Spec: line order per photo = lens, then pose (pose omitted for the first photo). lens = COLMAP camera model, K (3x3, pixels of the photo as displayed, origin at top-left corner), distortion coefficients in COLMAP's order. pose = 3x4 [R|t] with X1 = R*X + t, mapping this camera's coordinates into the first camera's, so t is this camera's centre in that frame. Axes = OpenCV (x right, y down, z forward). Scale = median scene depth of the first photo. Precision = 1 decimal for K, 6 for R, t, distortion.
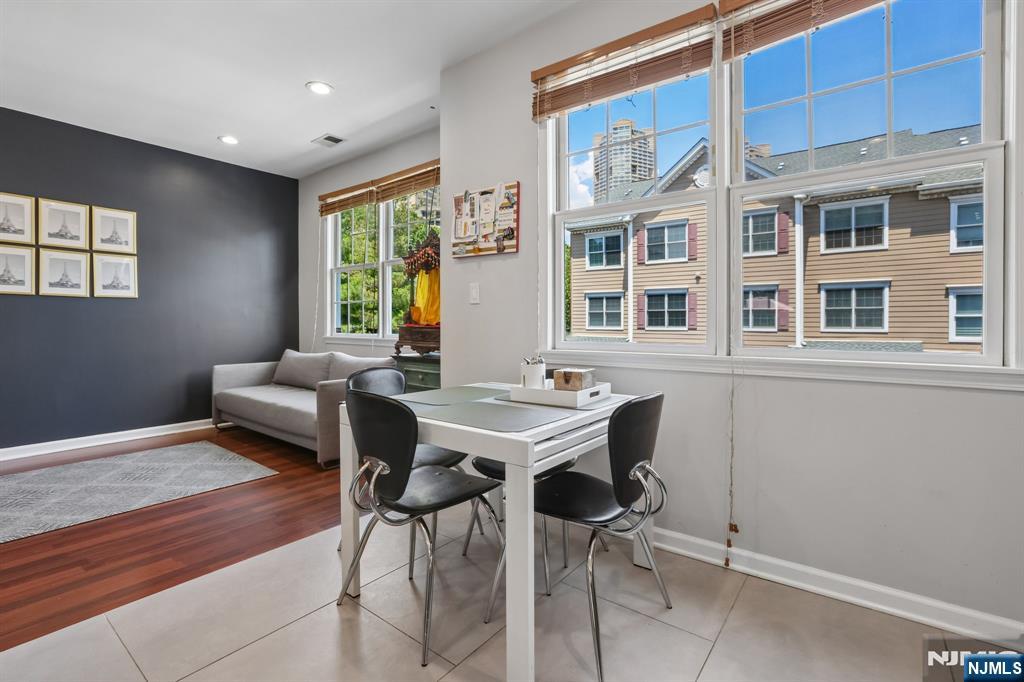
lens RADIAL K [[467.7, 0, 527.7], [0, 467.7, 337.5], [0, 0, 1]] dist [-0.035383, 0.017412]
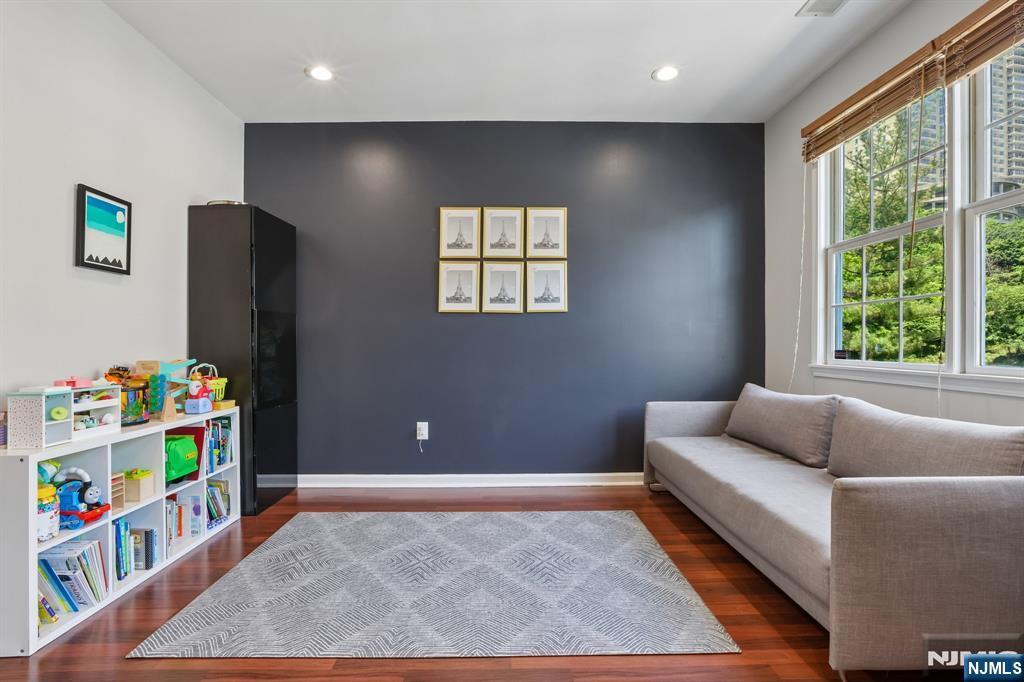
lens RADIAL K [[463.6, 0, 512.4], [0, 463.6, 348.4], [0, 0, 1]] dist [-0.053747, 0.017699]
pose [[0.605690, 0.002306, -0.795698, -0.237942], [-0.022701, 0.999639, -0.014383, -0.007203], [0.795377, 0.026775, 0.605523, 0.399333]]
